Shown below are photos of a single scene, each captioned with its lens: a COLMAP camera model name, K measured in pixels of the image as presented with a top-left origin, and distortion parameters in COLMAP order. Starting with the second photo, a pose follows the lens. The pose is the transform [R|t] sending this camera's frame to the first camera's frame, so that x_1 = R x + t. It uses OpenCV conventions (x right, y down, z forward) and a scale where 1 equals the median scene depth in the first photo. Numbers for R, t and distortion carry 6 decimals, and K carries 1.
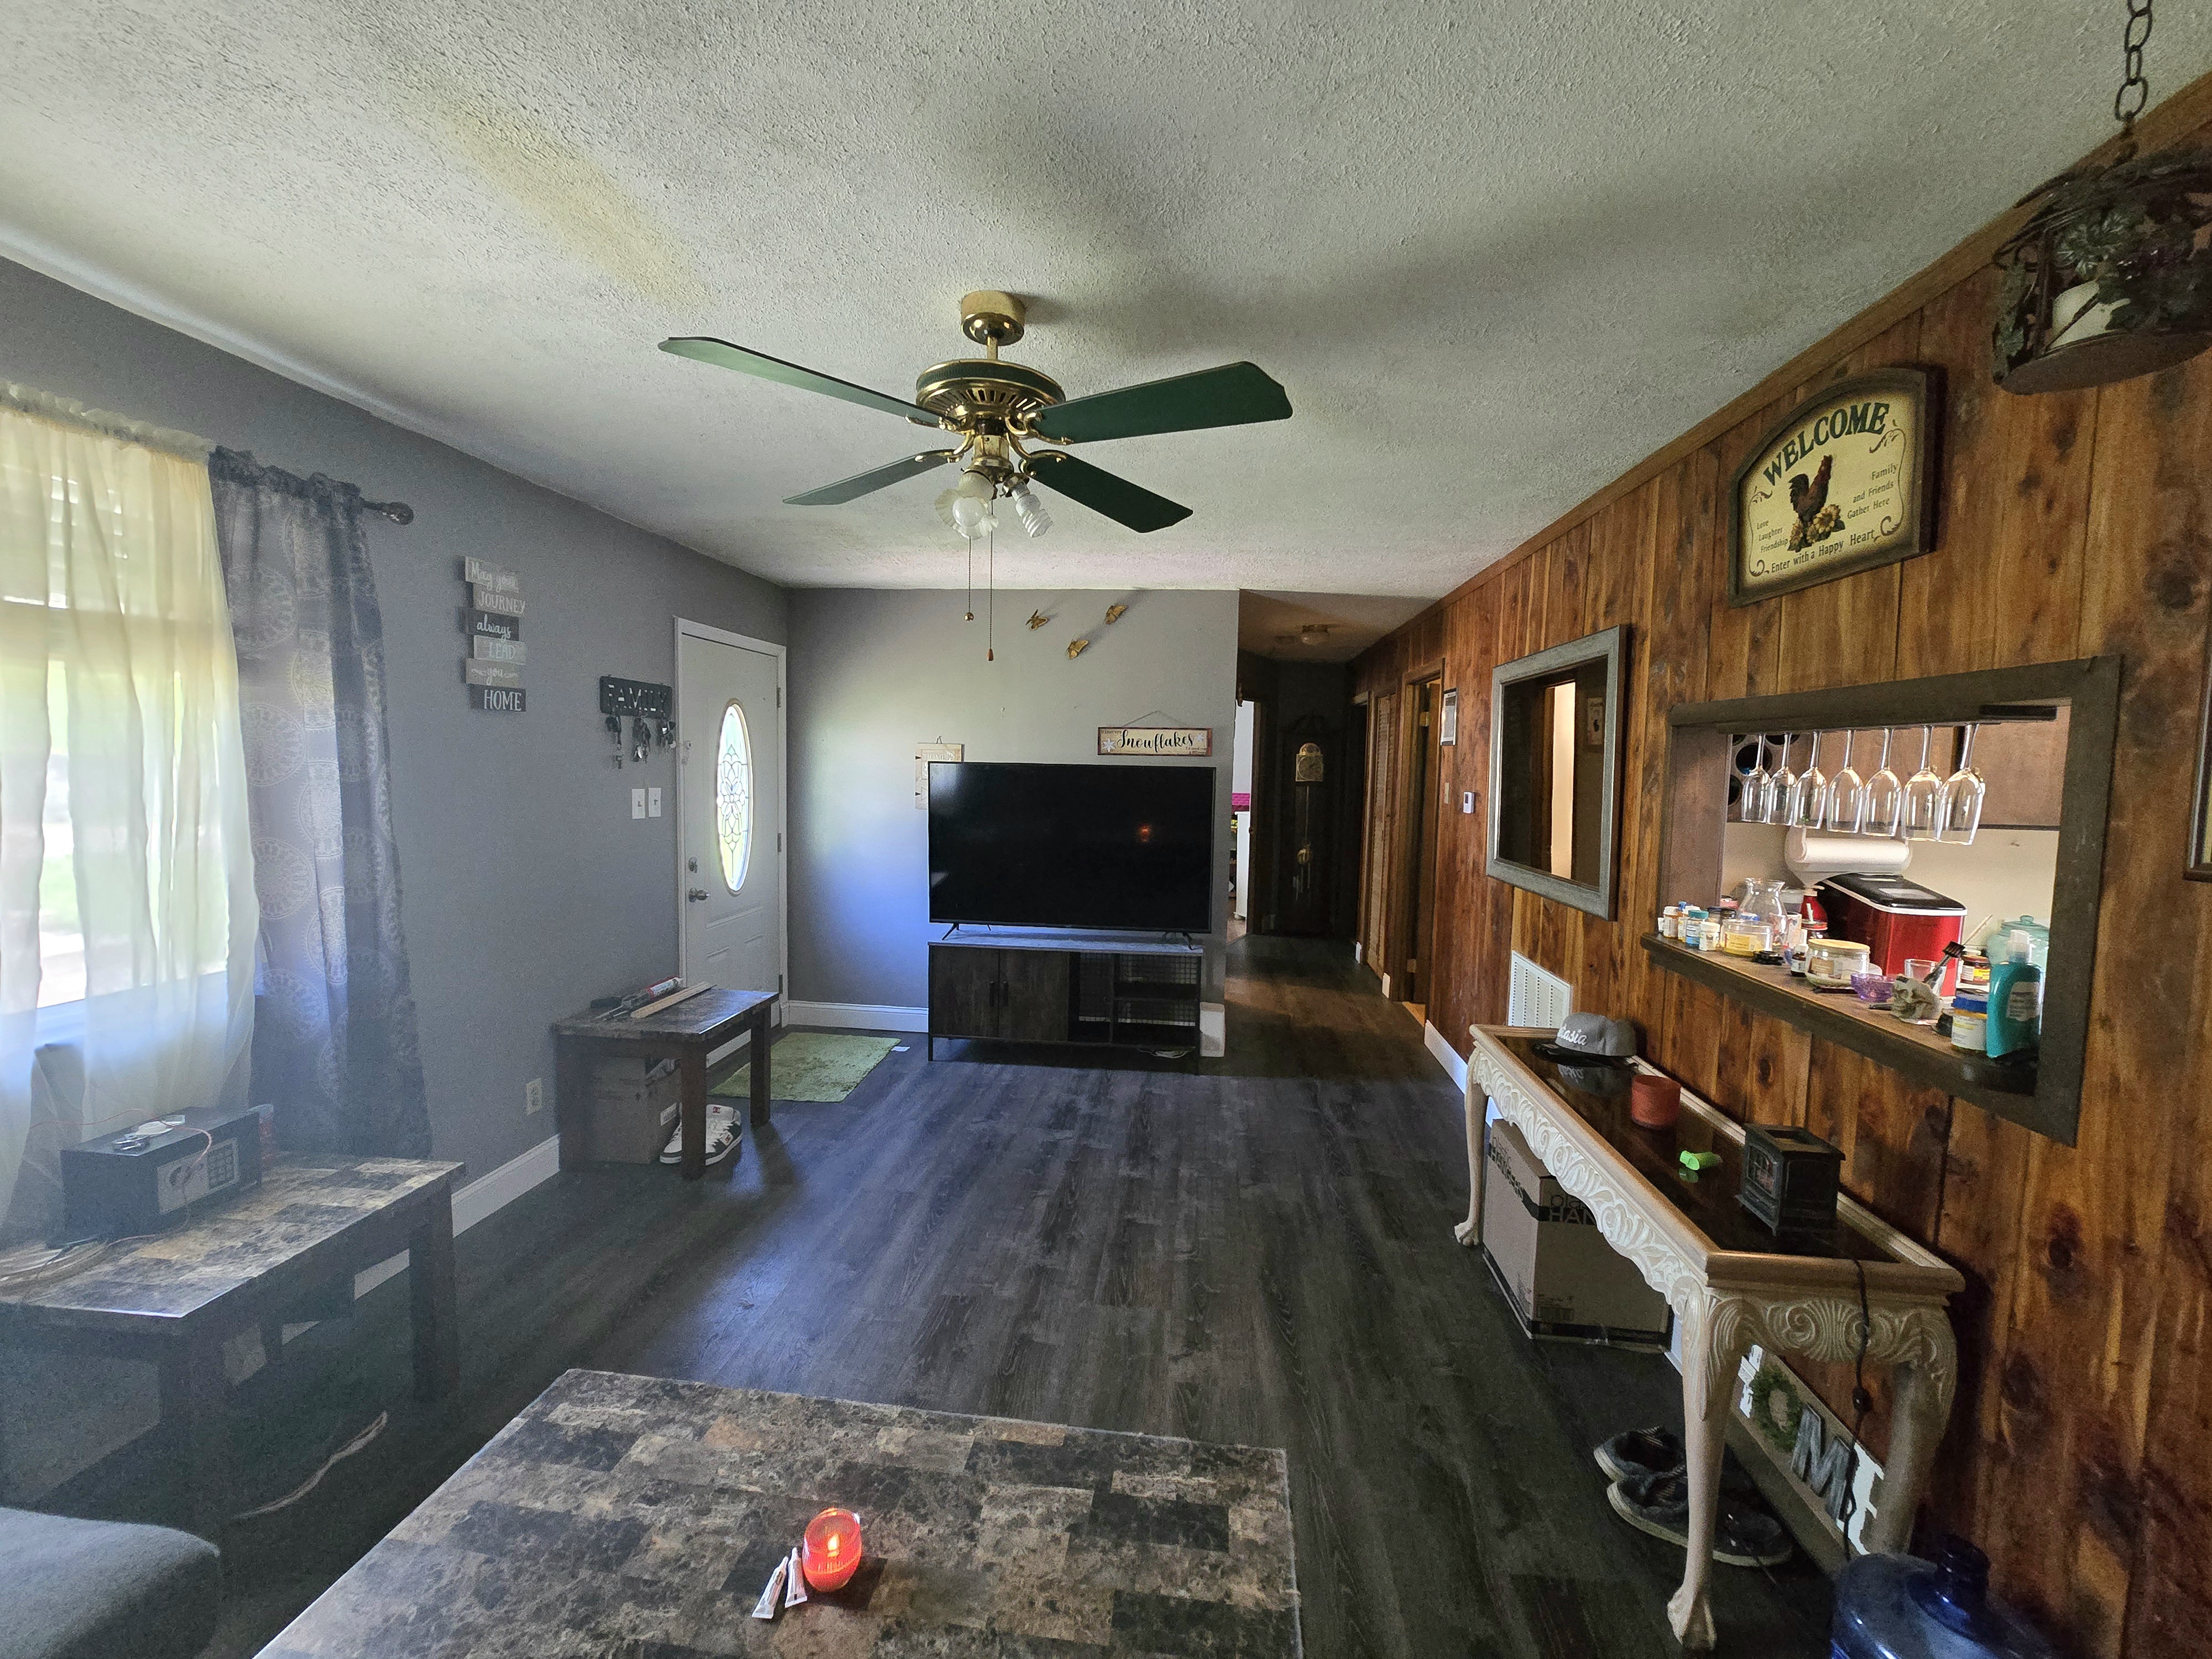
lens RADIAL K [[894.0, 0, 1111.0], [0, 894.0, 833.0], [0, 0, 1]] dist [0.000904, -0.002949]
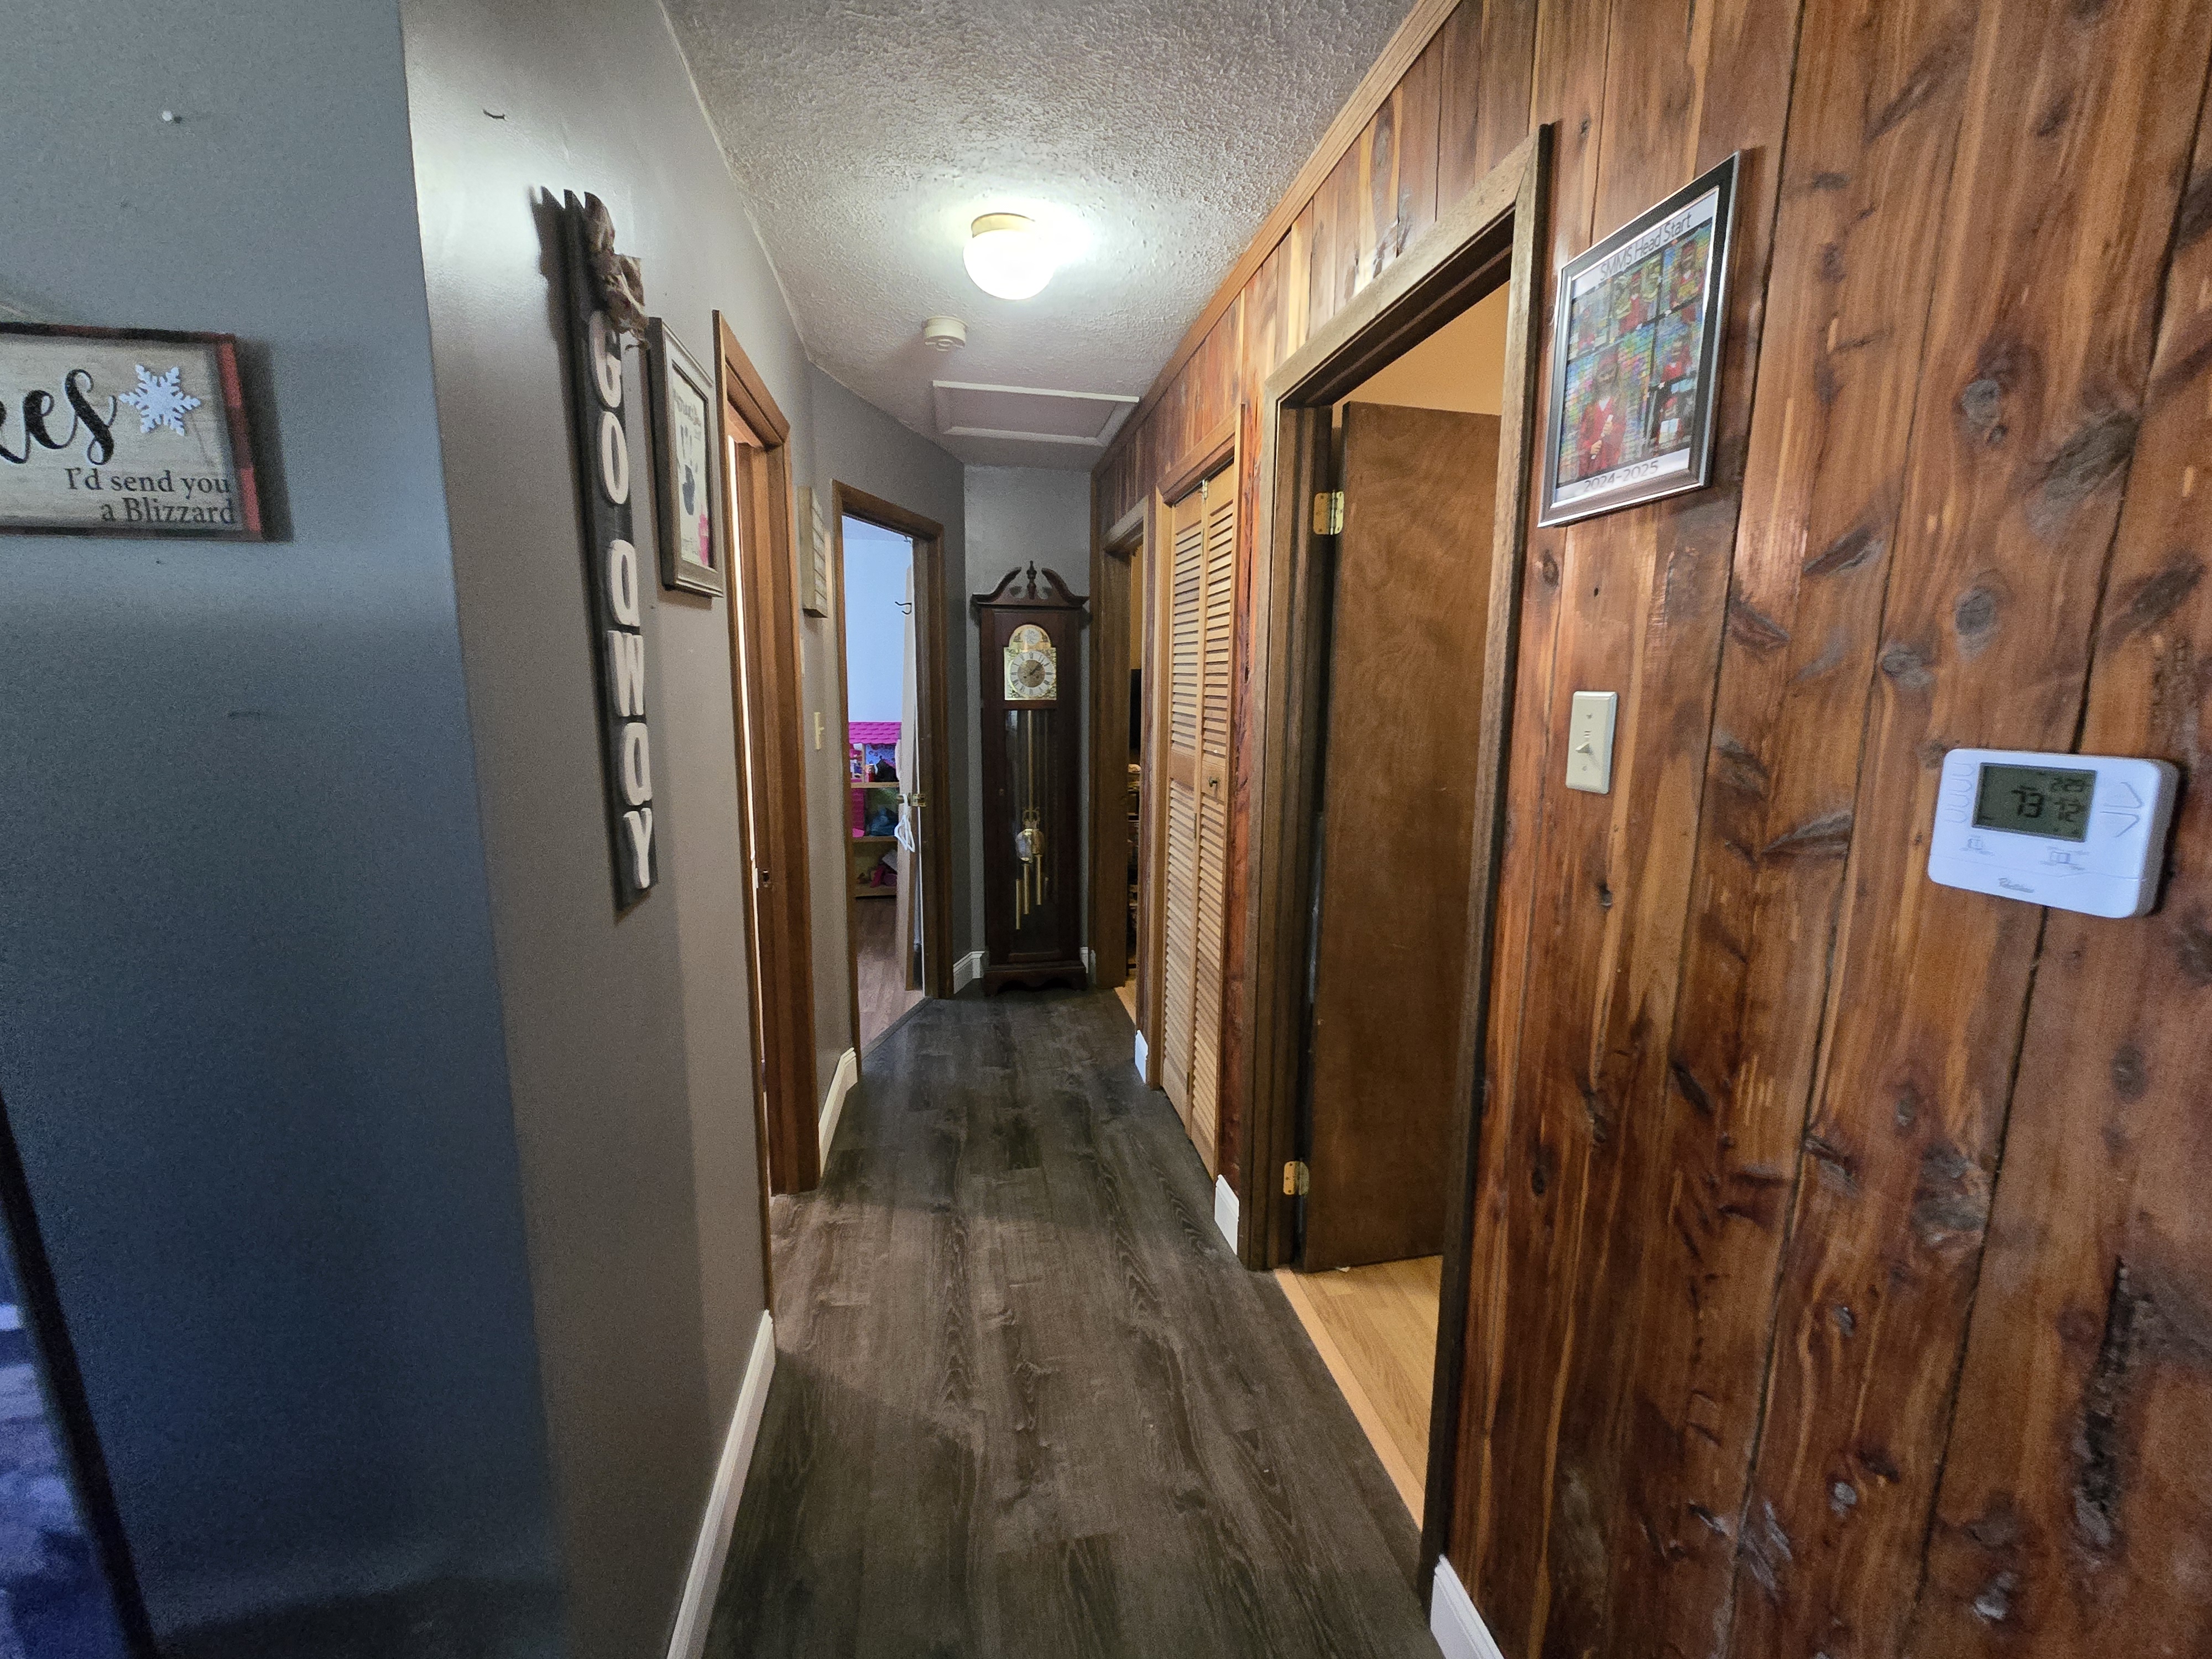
lens RADIAL K [[894.0, 0, 1111.0], [0, 894.0, 833.0], [0, 0, 1]] dist [0.000904, -0.002949]
pose [[0.958322, -0.054853, 0.280376, 0.068003], [0.029634, 0.995187, 0.093408, -0.016535], [-0.284150, -0.081206, 0.955335, 0.281327]]
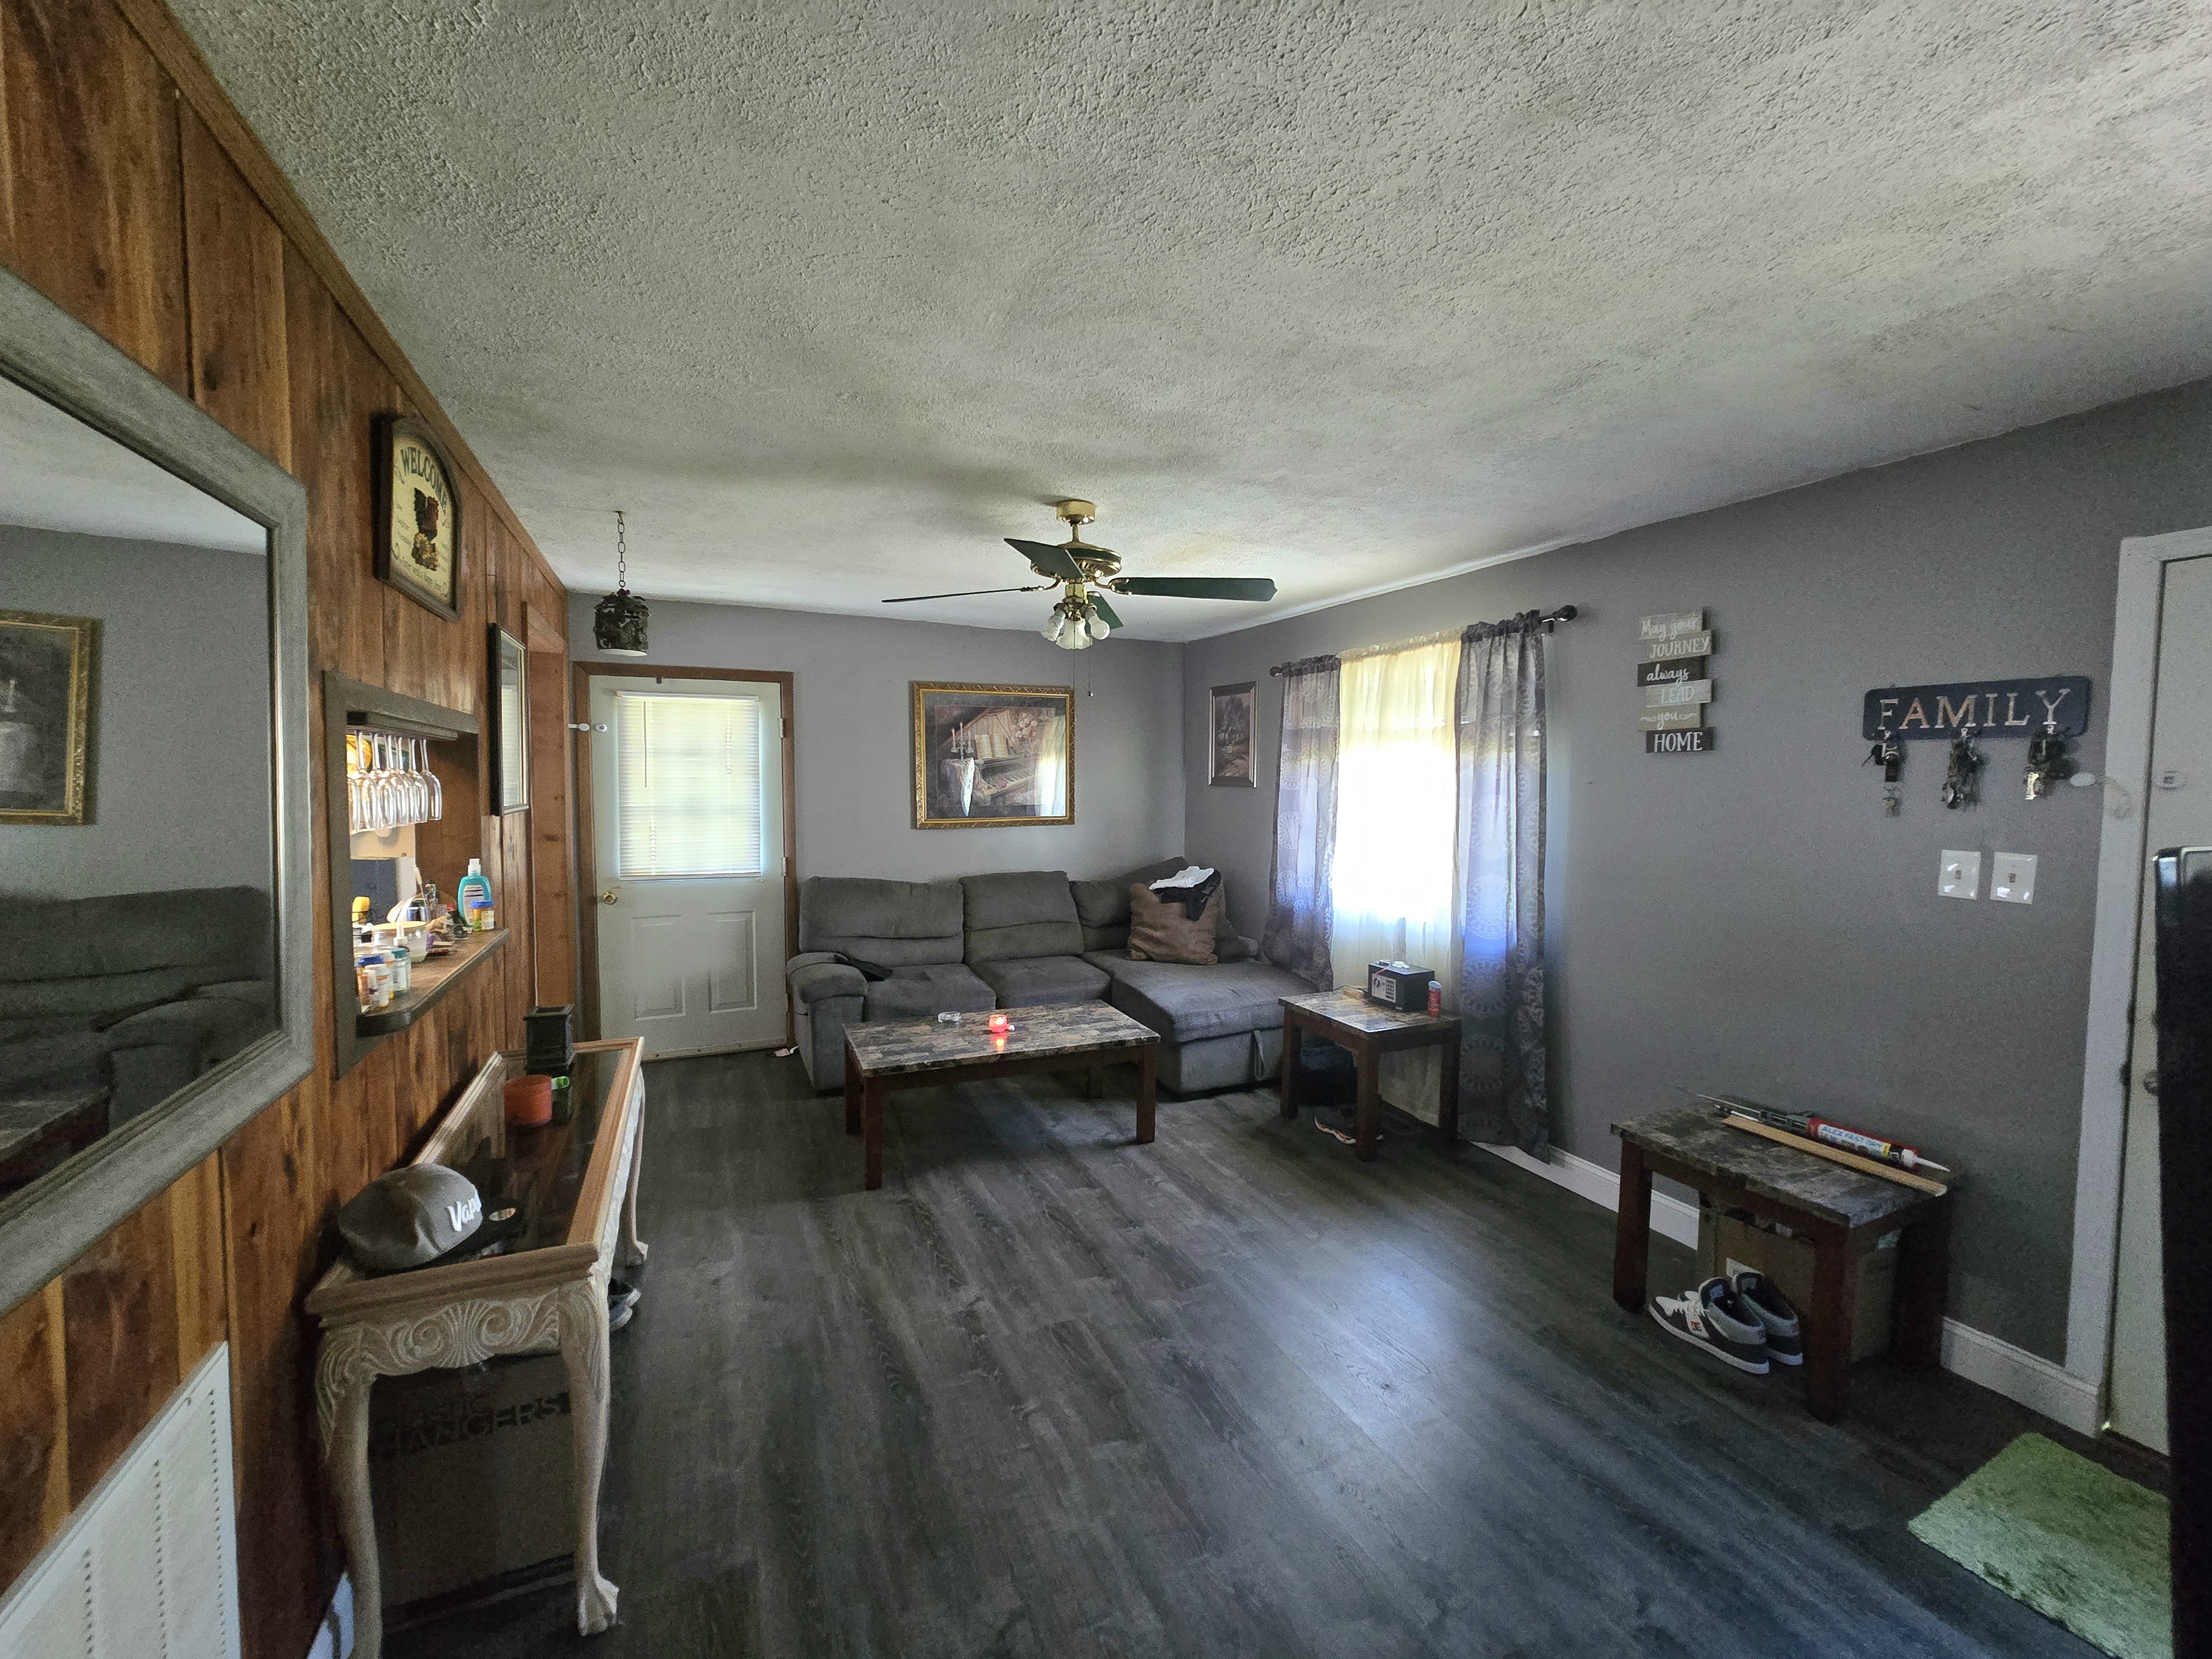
lens RADIAL K [[894.0, 0, 1111.0], [0, 894.0, 833.0], [0, 0, 1]] dist [0.000904, -0.002949]
pose [[-0.859686, 0.002742, -0.510815, 0.423794], [-0.067667, 0.990562, 0.119198, -0.129915], [0.506321, 0.137038, -0.851387, 1.643180]]
